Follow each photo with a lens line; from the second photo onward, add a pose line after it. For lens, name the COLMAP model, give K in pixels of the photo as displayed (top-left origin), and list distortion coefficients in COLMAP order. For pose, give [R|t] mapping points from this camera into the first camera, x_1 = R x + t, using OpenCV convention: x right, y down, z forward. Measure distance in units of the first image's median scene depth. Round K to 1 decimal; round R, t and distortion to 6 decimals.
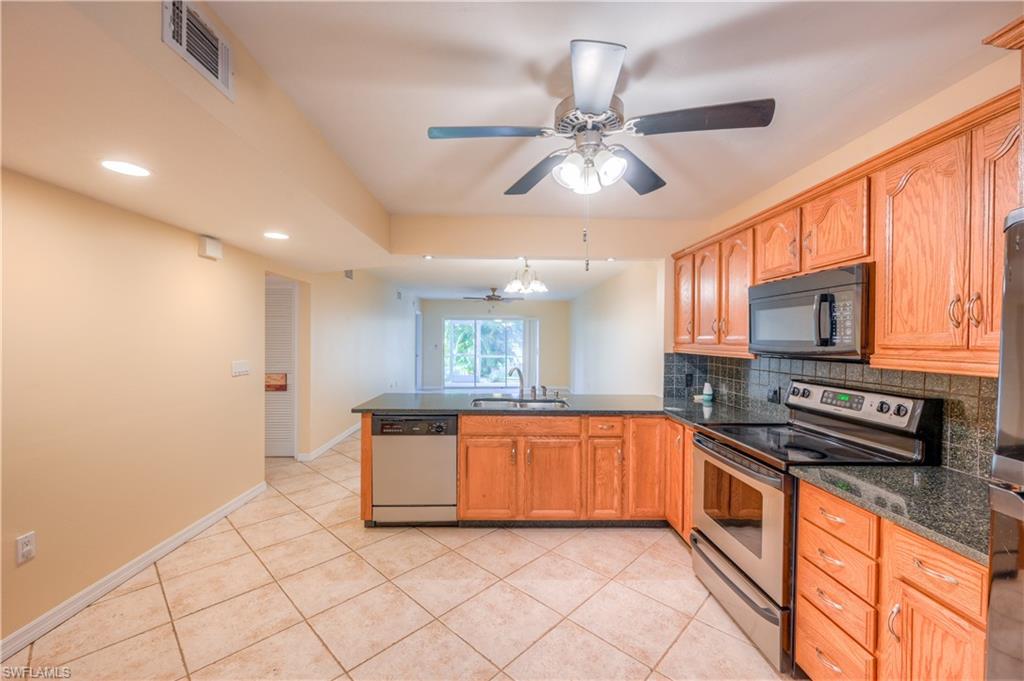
lens RADIAL K [[406.2, 0, 509.0], [0, 406.2, 343.4], [0, 0, 1]] dist [0.008047, 0.000125]
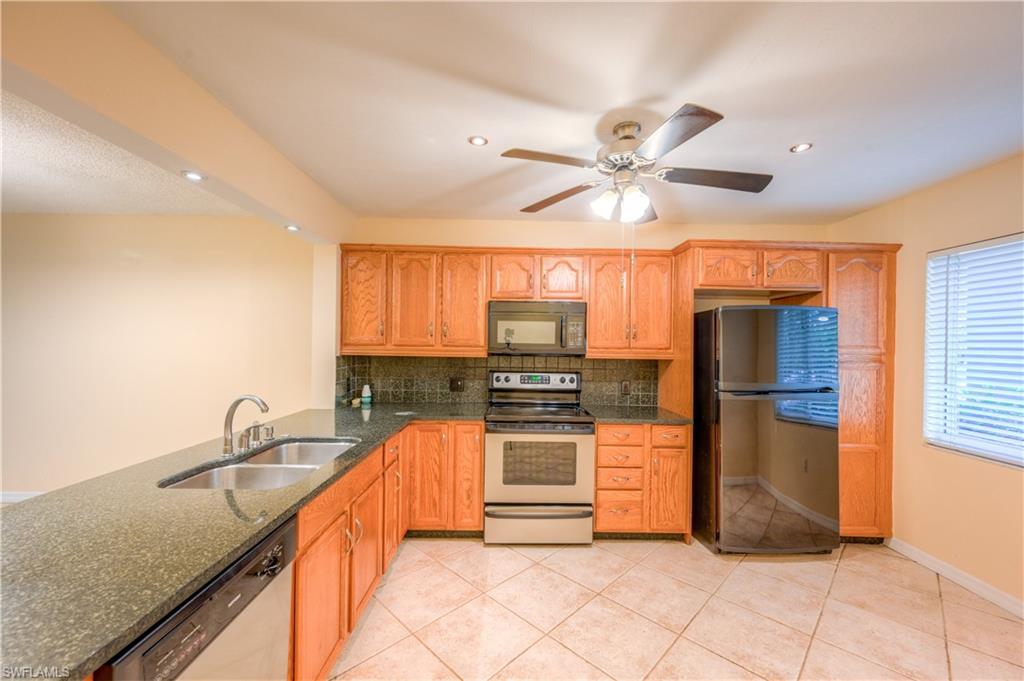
lens RADIAL K [[406.2, 0, 512.2], [0, 406.2, 343.0], [0, 0, 1]] dist [0.008047, 0.000125]
pose [[0.014755, -0.002888, 0.999887, -0.725737], [-0.003046, 0.999991, 0.002933, -0.012078], [-0.999887, -0.003089, 0.014746, 0.951963]]
